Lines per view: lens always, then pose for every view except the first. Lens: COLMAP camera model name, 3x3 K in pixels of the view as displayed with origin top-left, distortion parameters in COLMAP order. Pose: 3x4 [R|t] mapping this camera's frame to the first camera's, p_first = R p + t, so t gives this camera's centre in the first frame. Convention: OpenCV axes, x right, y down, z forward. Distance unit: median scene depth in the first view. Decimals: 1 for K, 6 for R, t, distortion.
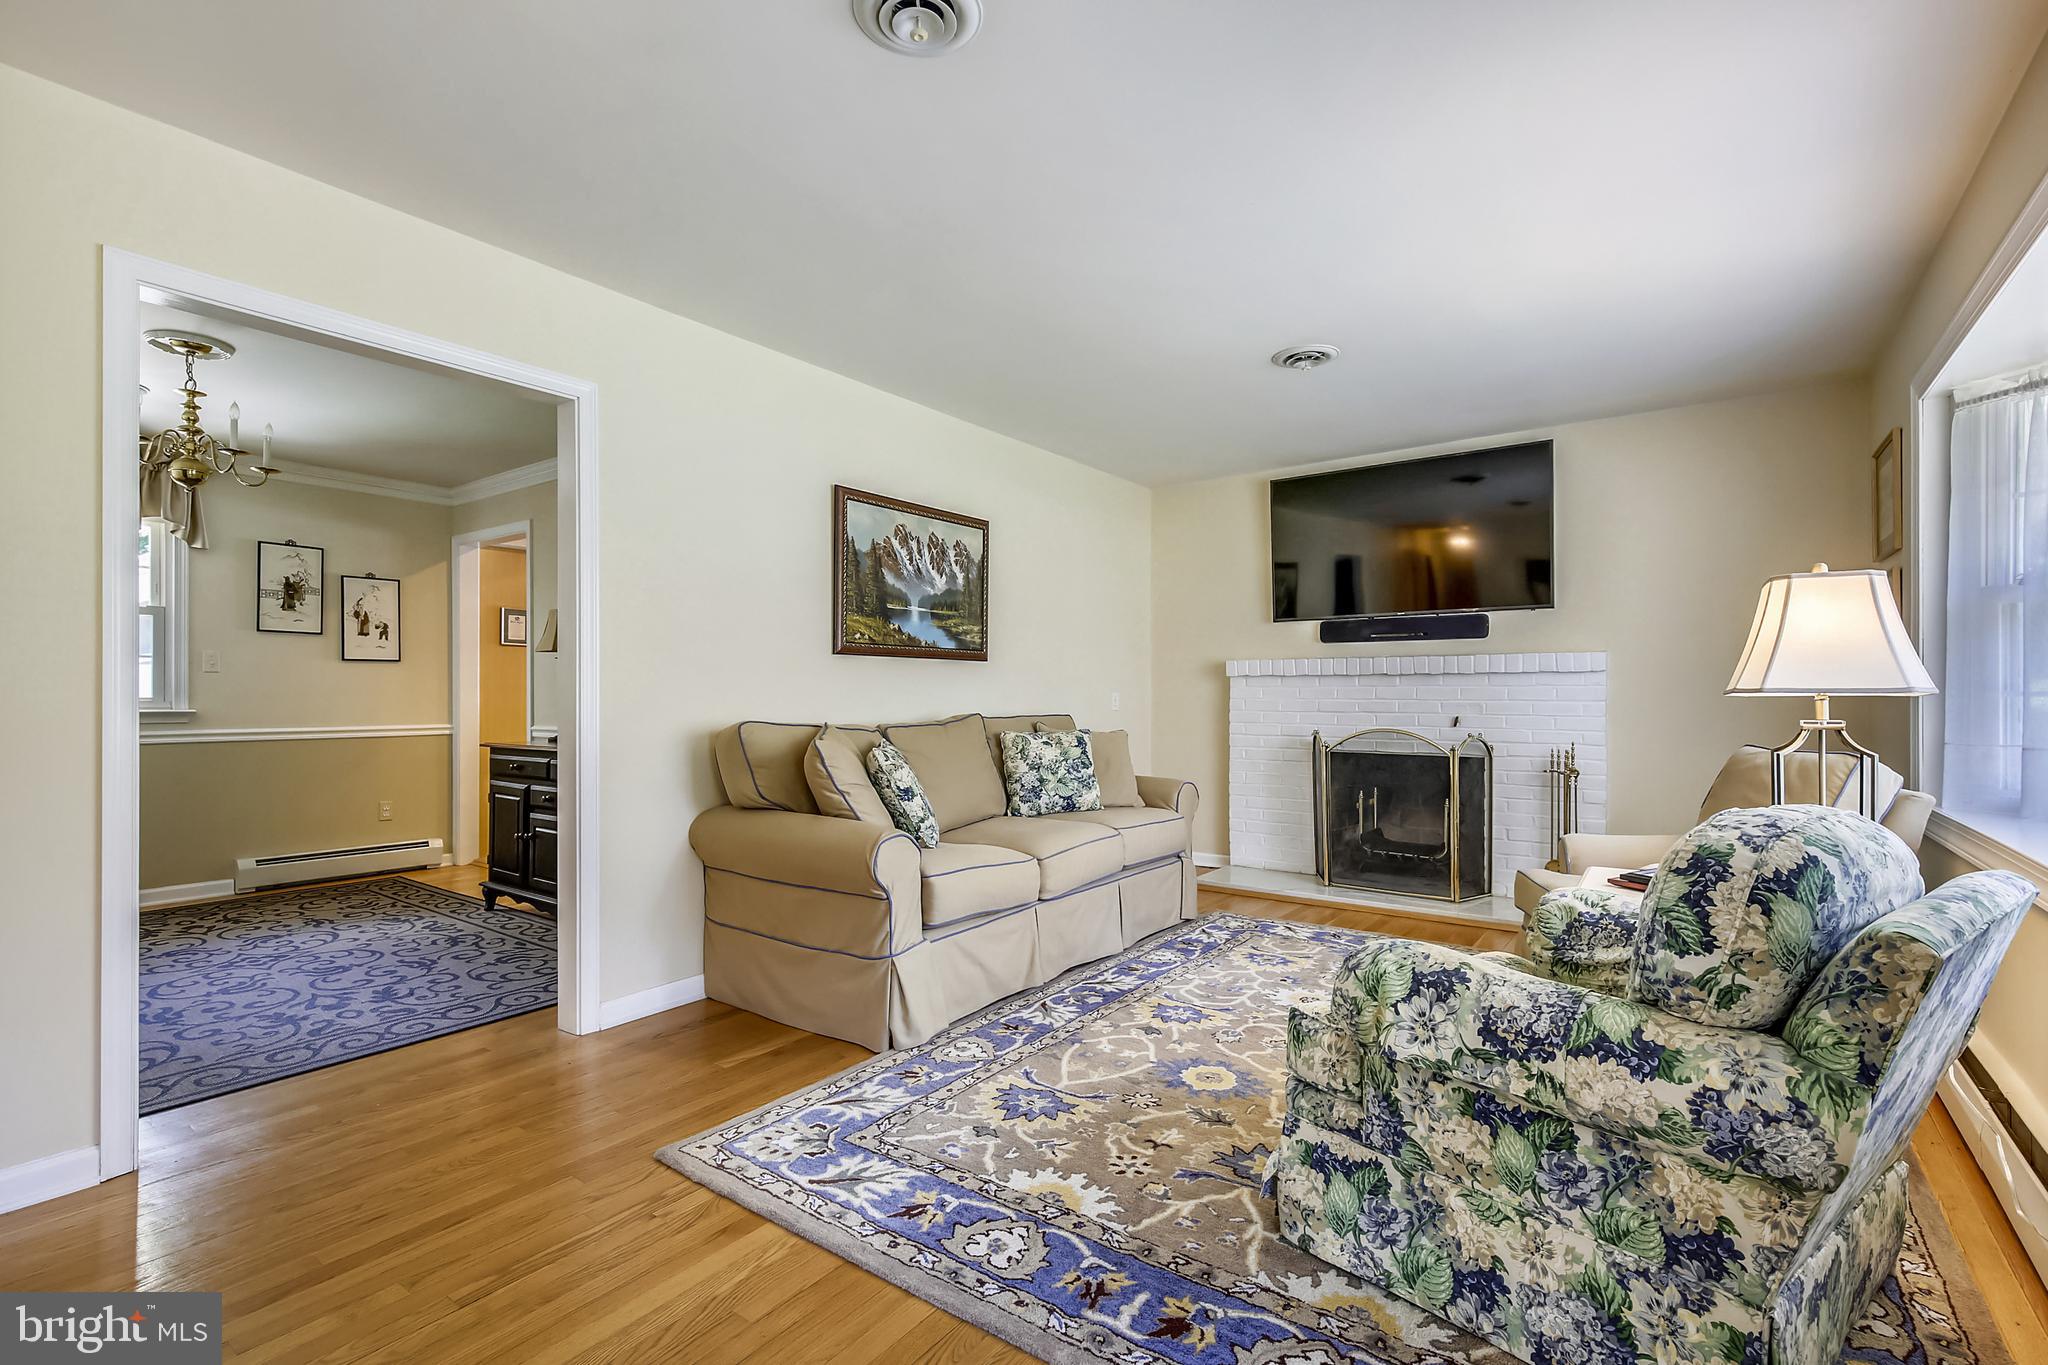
lens RADIAL K [[921.4, 0, 1032.8], [0, 921.4, 686.4], [0, 0, 1]] dist [0.004321, -0.001092]
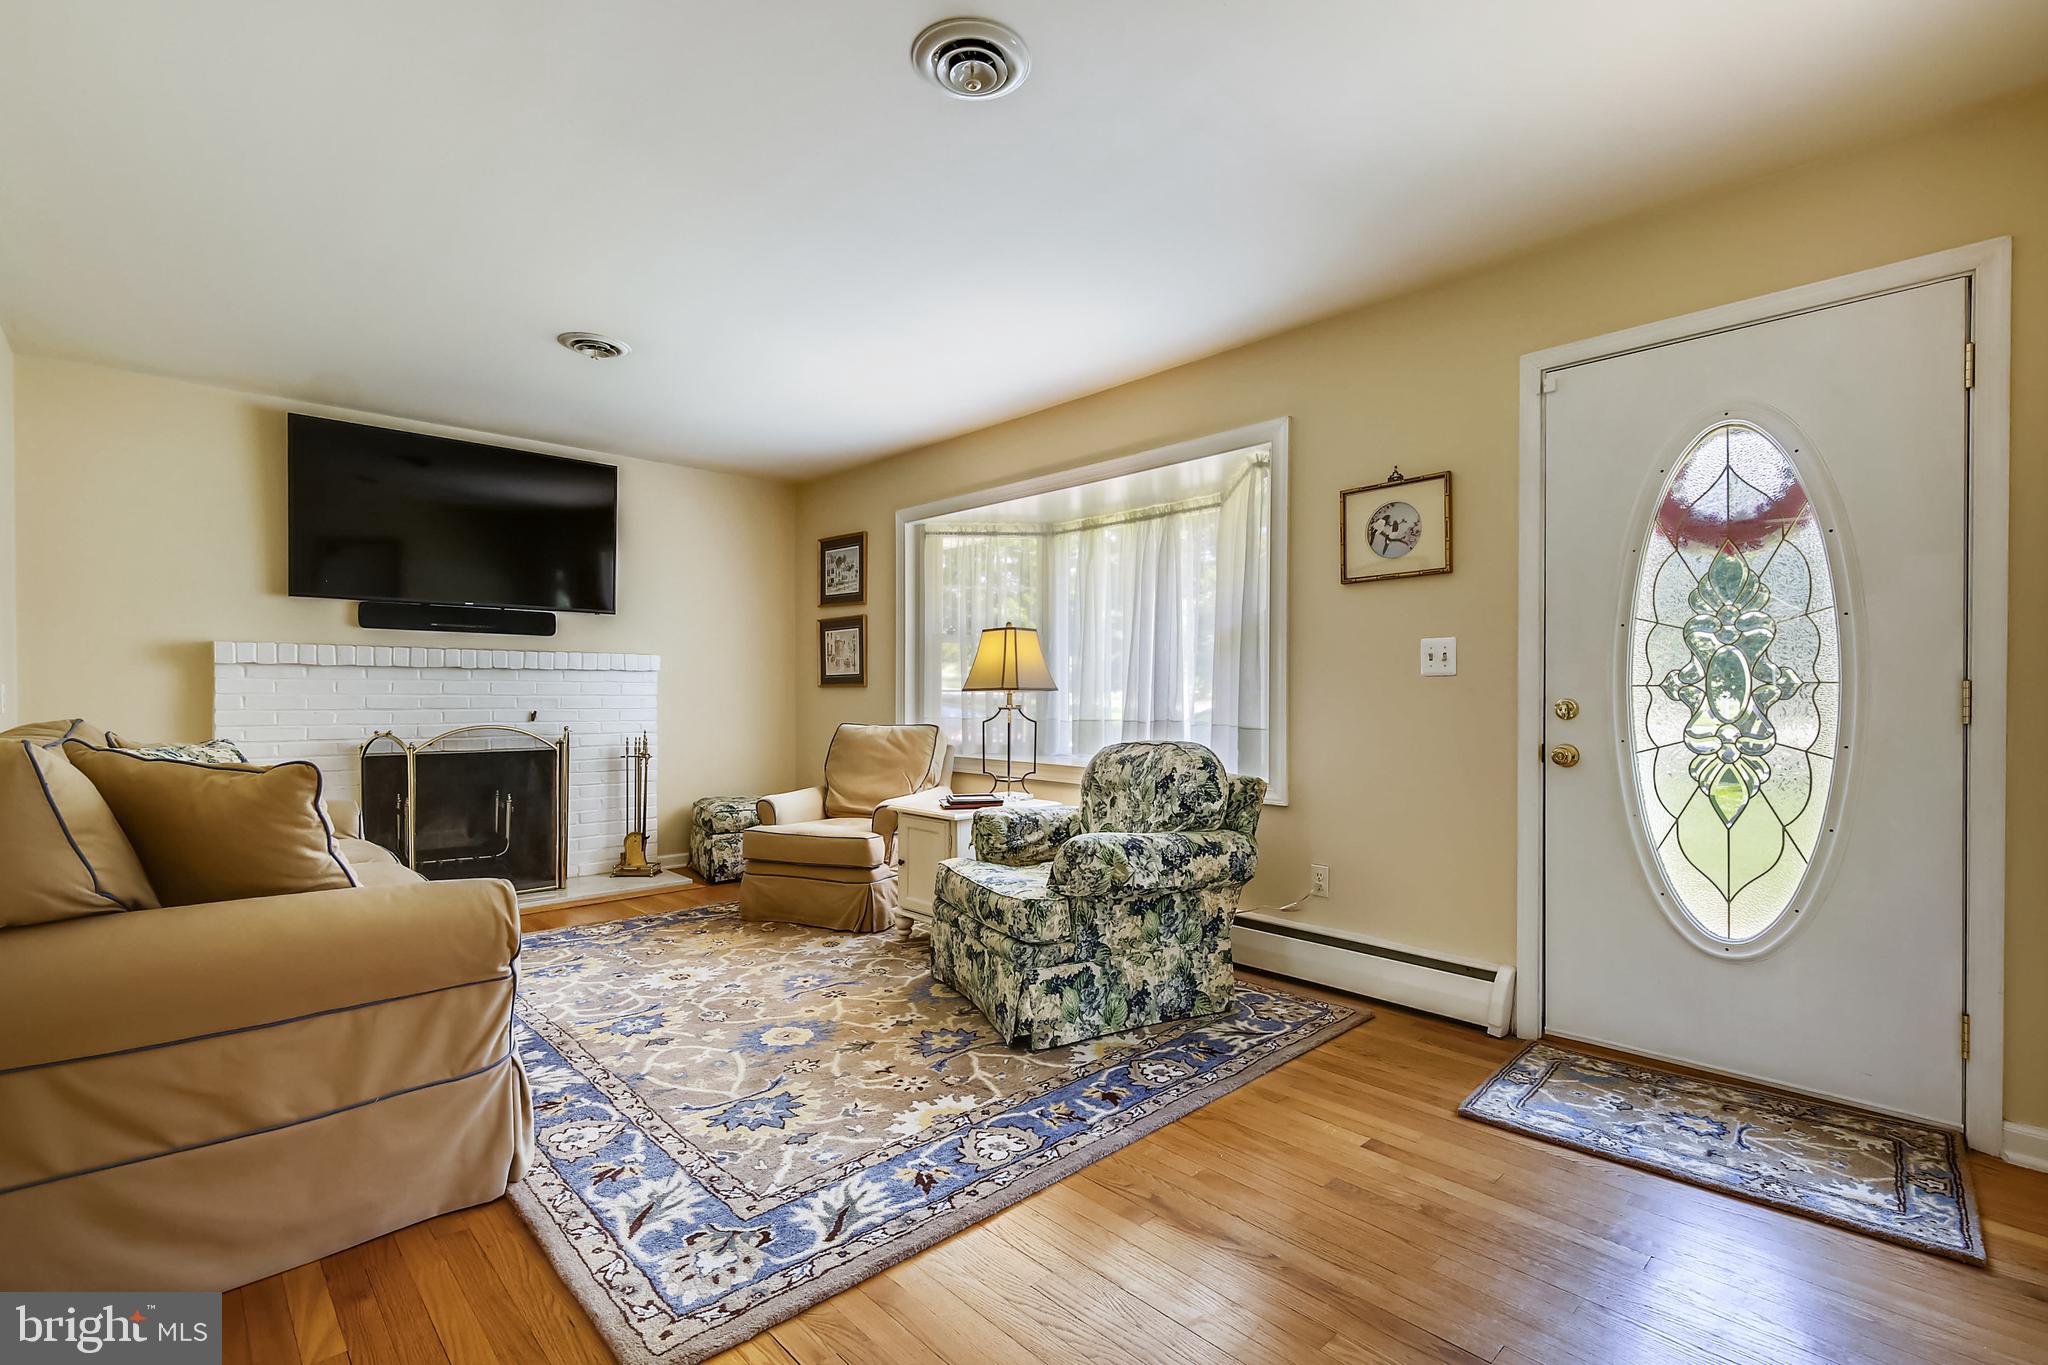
lens RADIAL K [[921.4, 0, 1032.8], [0, 921.4, 686.4], [0, 0, 1]] dist [0.004321, -0.001092]
pose [[0.187186, 0.006806, 0.982301, -1.064616], [-0.011739, 0.999920, -0.004691, 0.008251], [-0.982254, -0.010653, 0.187251, 0.641408]]
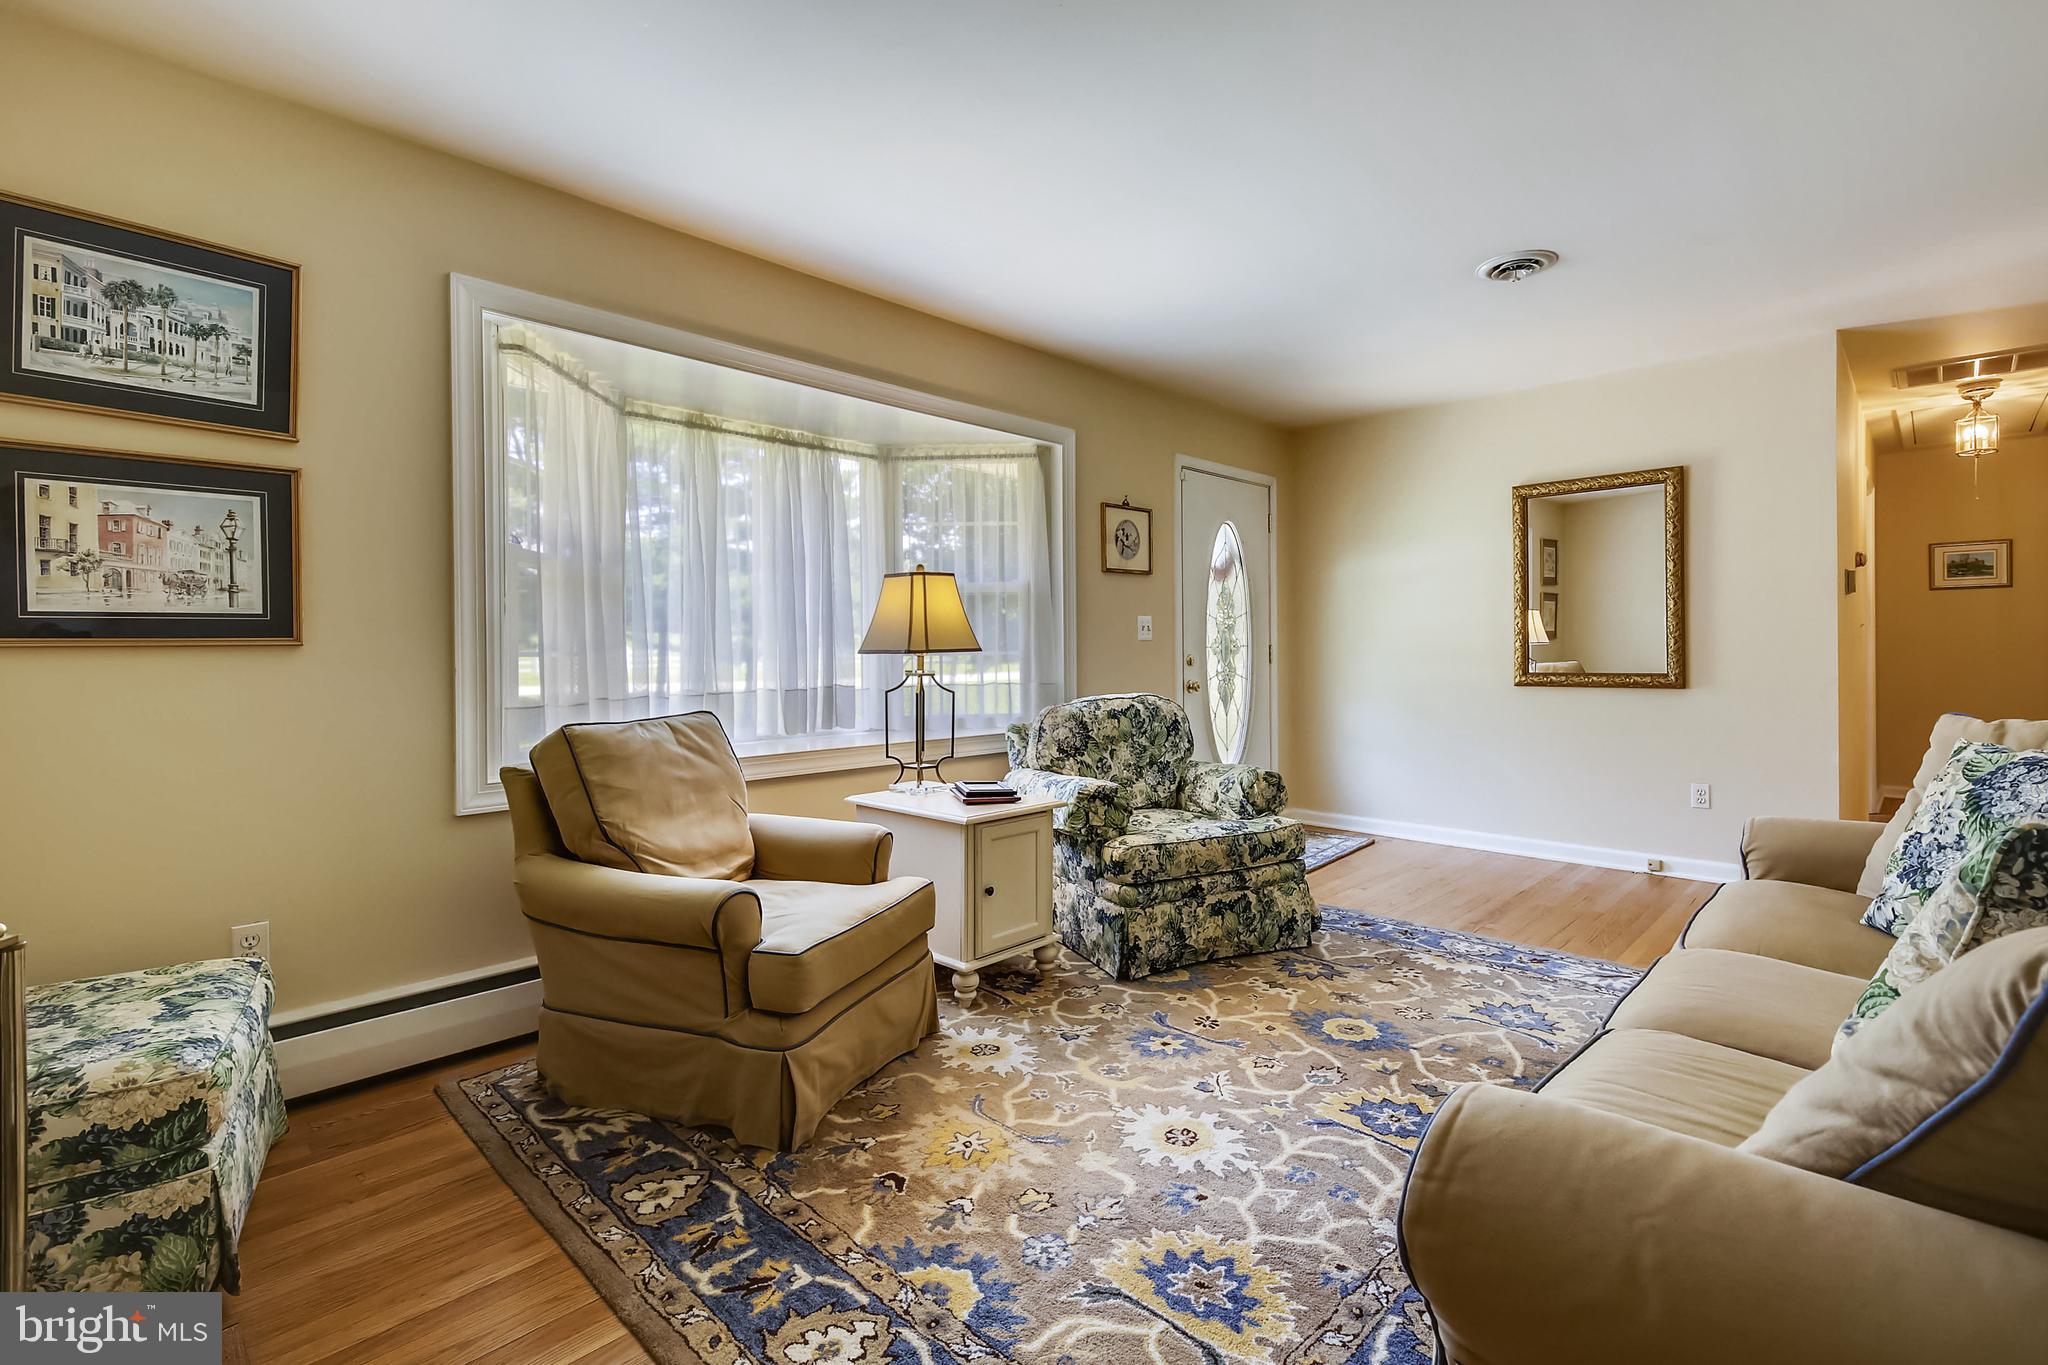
lens RADIAL K [[943.3, 0, 1019.3], [0, 943.3, 627.5], [0, 0, 1]] dist [0.007071, -0.000705]
pose [[-0.988635, 0.008380, 0.150103, 0.493228], [0.003312, 0.999417, -0.033984, 0.022619], [-0.150301, -0.033101, -0.988086, 2.644422]]
